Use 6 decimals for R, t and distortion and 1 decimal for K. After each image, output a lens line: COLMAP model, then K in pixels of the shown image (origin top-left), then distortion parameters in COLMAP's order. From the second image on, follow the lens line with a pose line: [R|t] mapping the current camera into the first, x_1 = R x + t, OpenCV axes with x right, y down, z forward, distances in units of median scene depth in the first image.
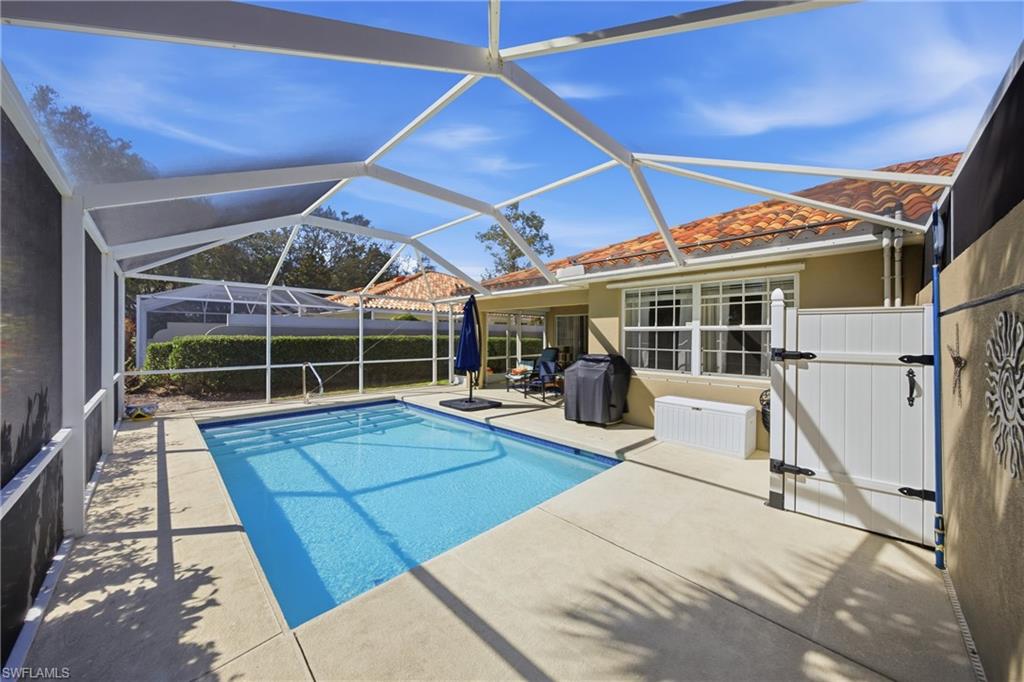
lens RADIAL K [[357.9, 0, 508.8], [0, 357.9, 337.5], [0, 0, 1]] dist [0.000923, 0.000059]
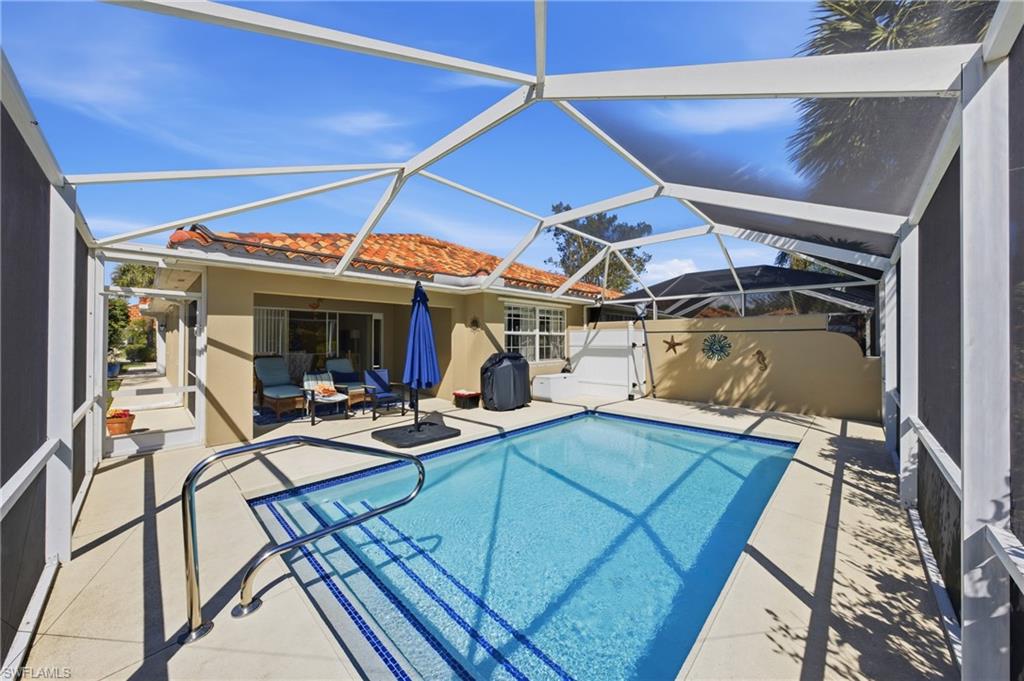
lens RADIAL K [[357.9, 0, 520.3], [0, 357.9, 338.1], [0, 0, 1]] dist [0.000923, 0.000059]
pose [[-0.041464, -0.004391, 0.999130, -1.335902], [0.001507, 0.999989, 0.004457, -0.012282], [-0.999139, 0.001691, -0.041457, 1.330650]]
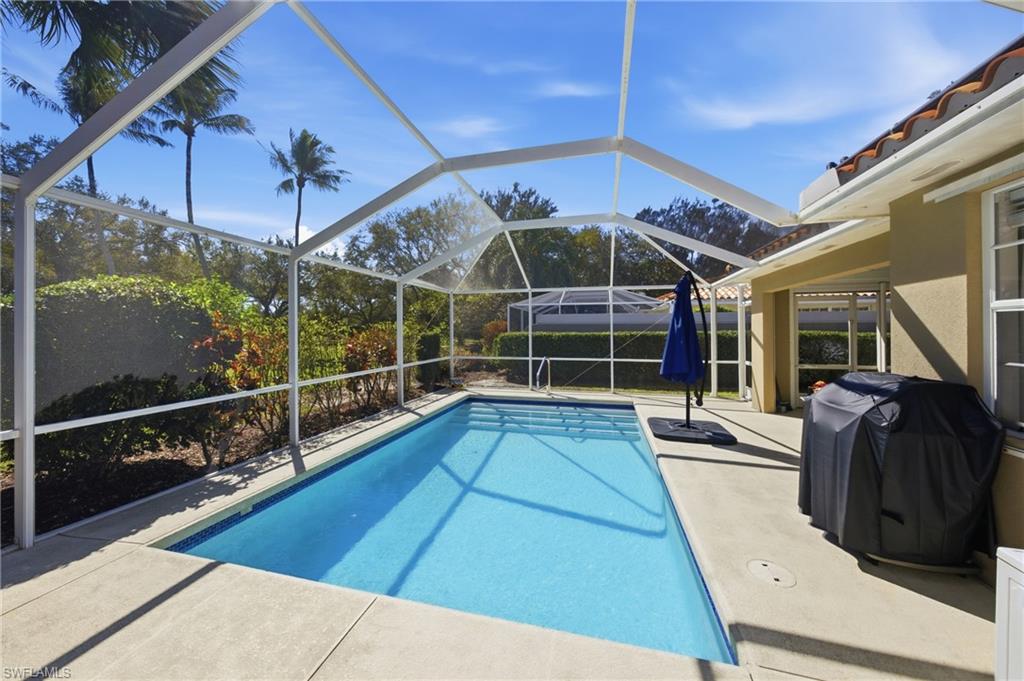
lens RADIAL K [[357.9, 0, 511.0], [0, 357.9, 329.8], [0, 0, 1]] dist [0.000923, 0.000059]
pose [[0.513834, -0.009704, -0.857835, 0.496259], [0.000995, 0.999942, -0.010716, 0.000925], [0.857889, 0.004652, 0.513814, 0.570240]]
